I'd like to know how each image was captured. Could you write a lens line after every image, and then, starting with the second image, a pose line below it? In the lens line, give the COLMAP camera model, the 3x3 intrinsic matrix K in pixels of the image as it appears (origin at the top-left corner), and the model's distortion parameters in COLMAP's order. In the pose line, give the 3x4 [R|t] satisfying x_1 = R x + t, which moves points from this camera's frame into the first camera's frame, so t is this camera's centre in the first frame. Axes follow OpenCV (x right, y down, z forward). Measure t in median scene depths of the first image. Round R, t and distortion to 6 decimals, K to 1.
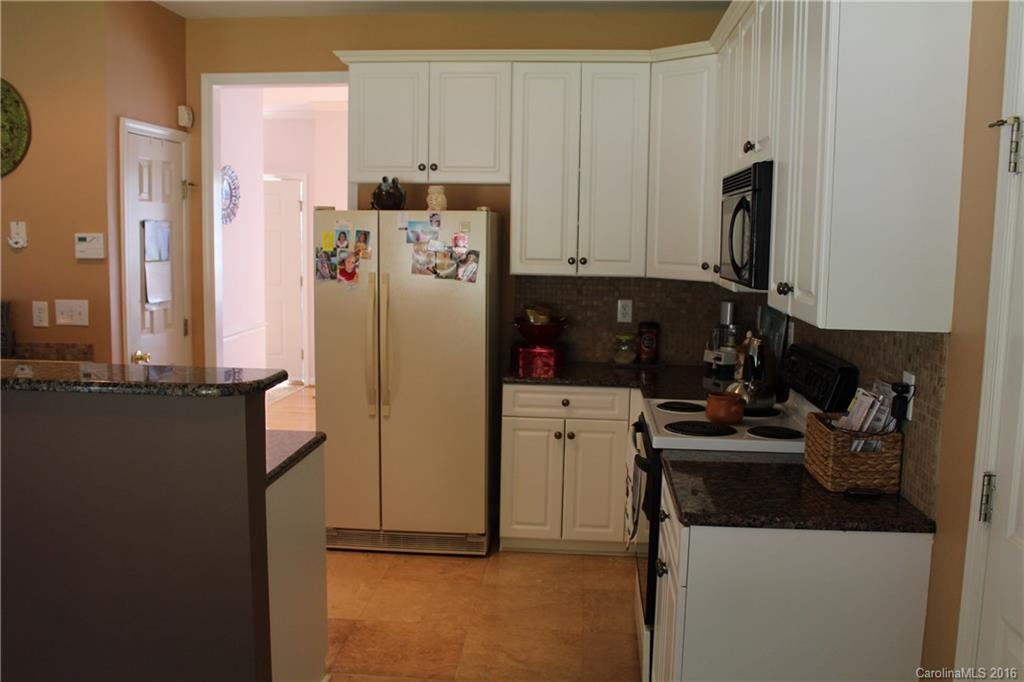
lens RADIAL K [[927.8, 0, 512.0], [0, 927.8, 341.0], [0, 0, 1]] dist [-0.130749, 0.123527]
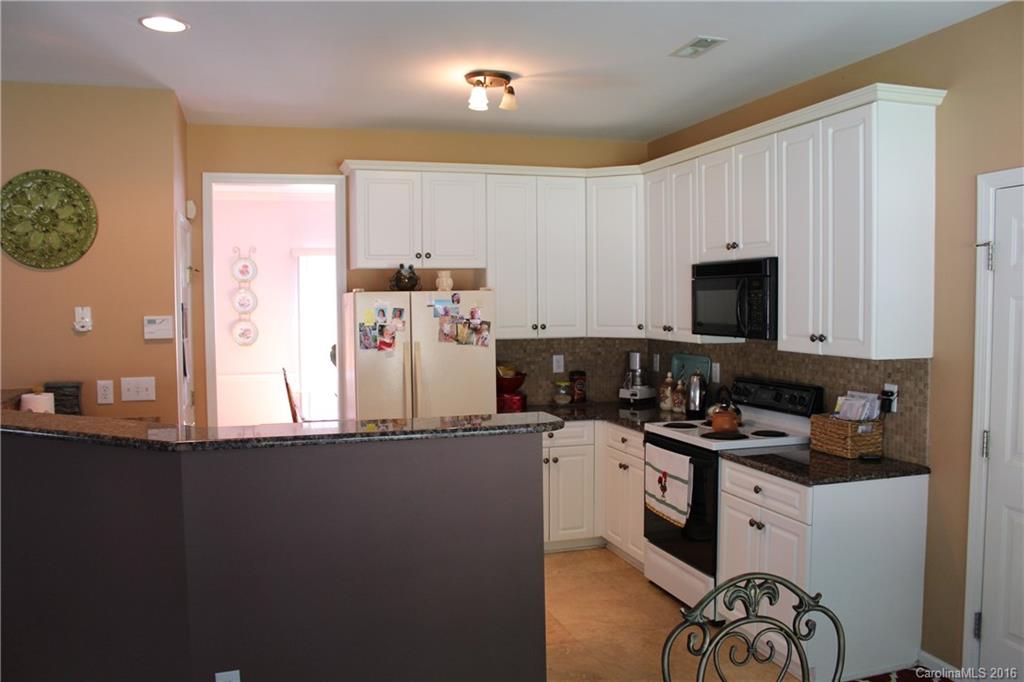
lens RADIAL K [[843.8, 0, 512.0], [0, 843.8, 341.0], [0, 0, 1]] dist [-0.144417, 0.115072]
pose [[0.924676, -0.041690, 0.378467, -0.441273], [0.066959, 0.996302, -0.053846, -0.005425], [-0.374822, 0.075132, 0.924047, -0.086314]]
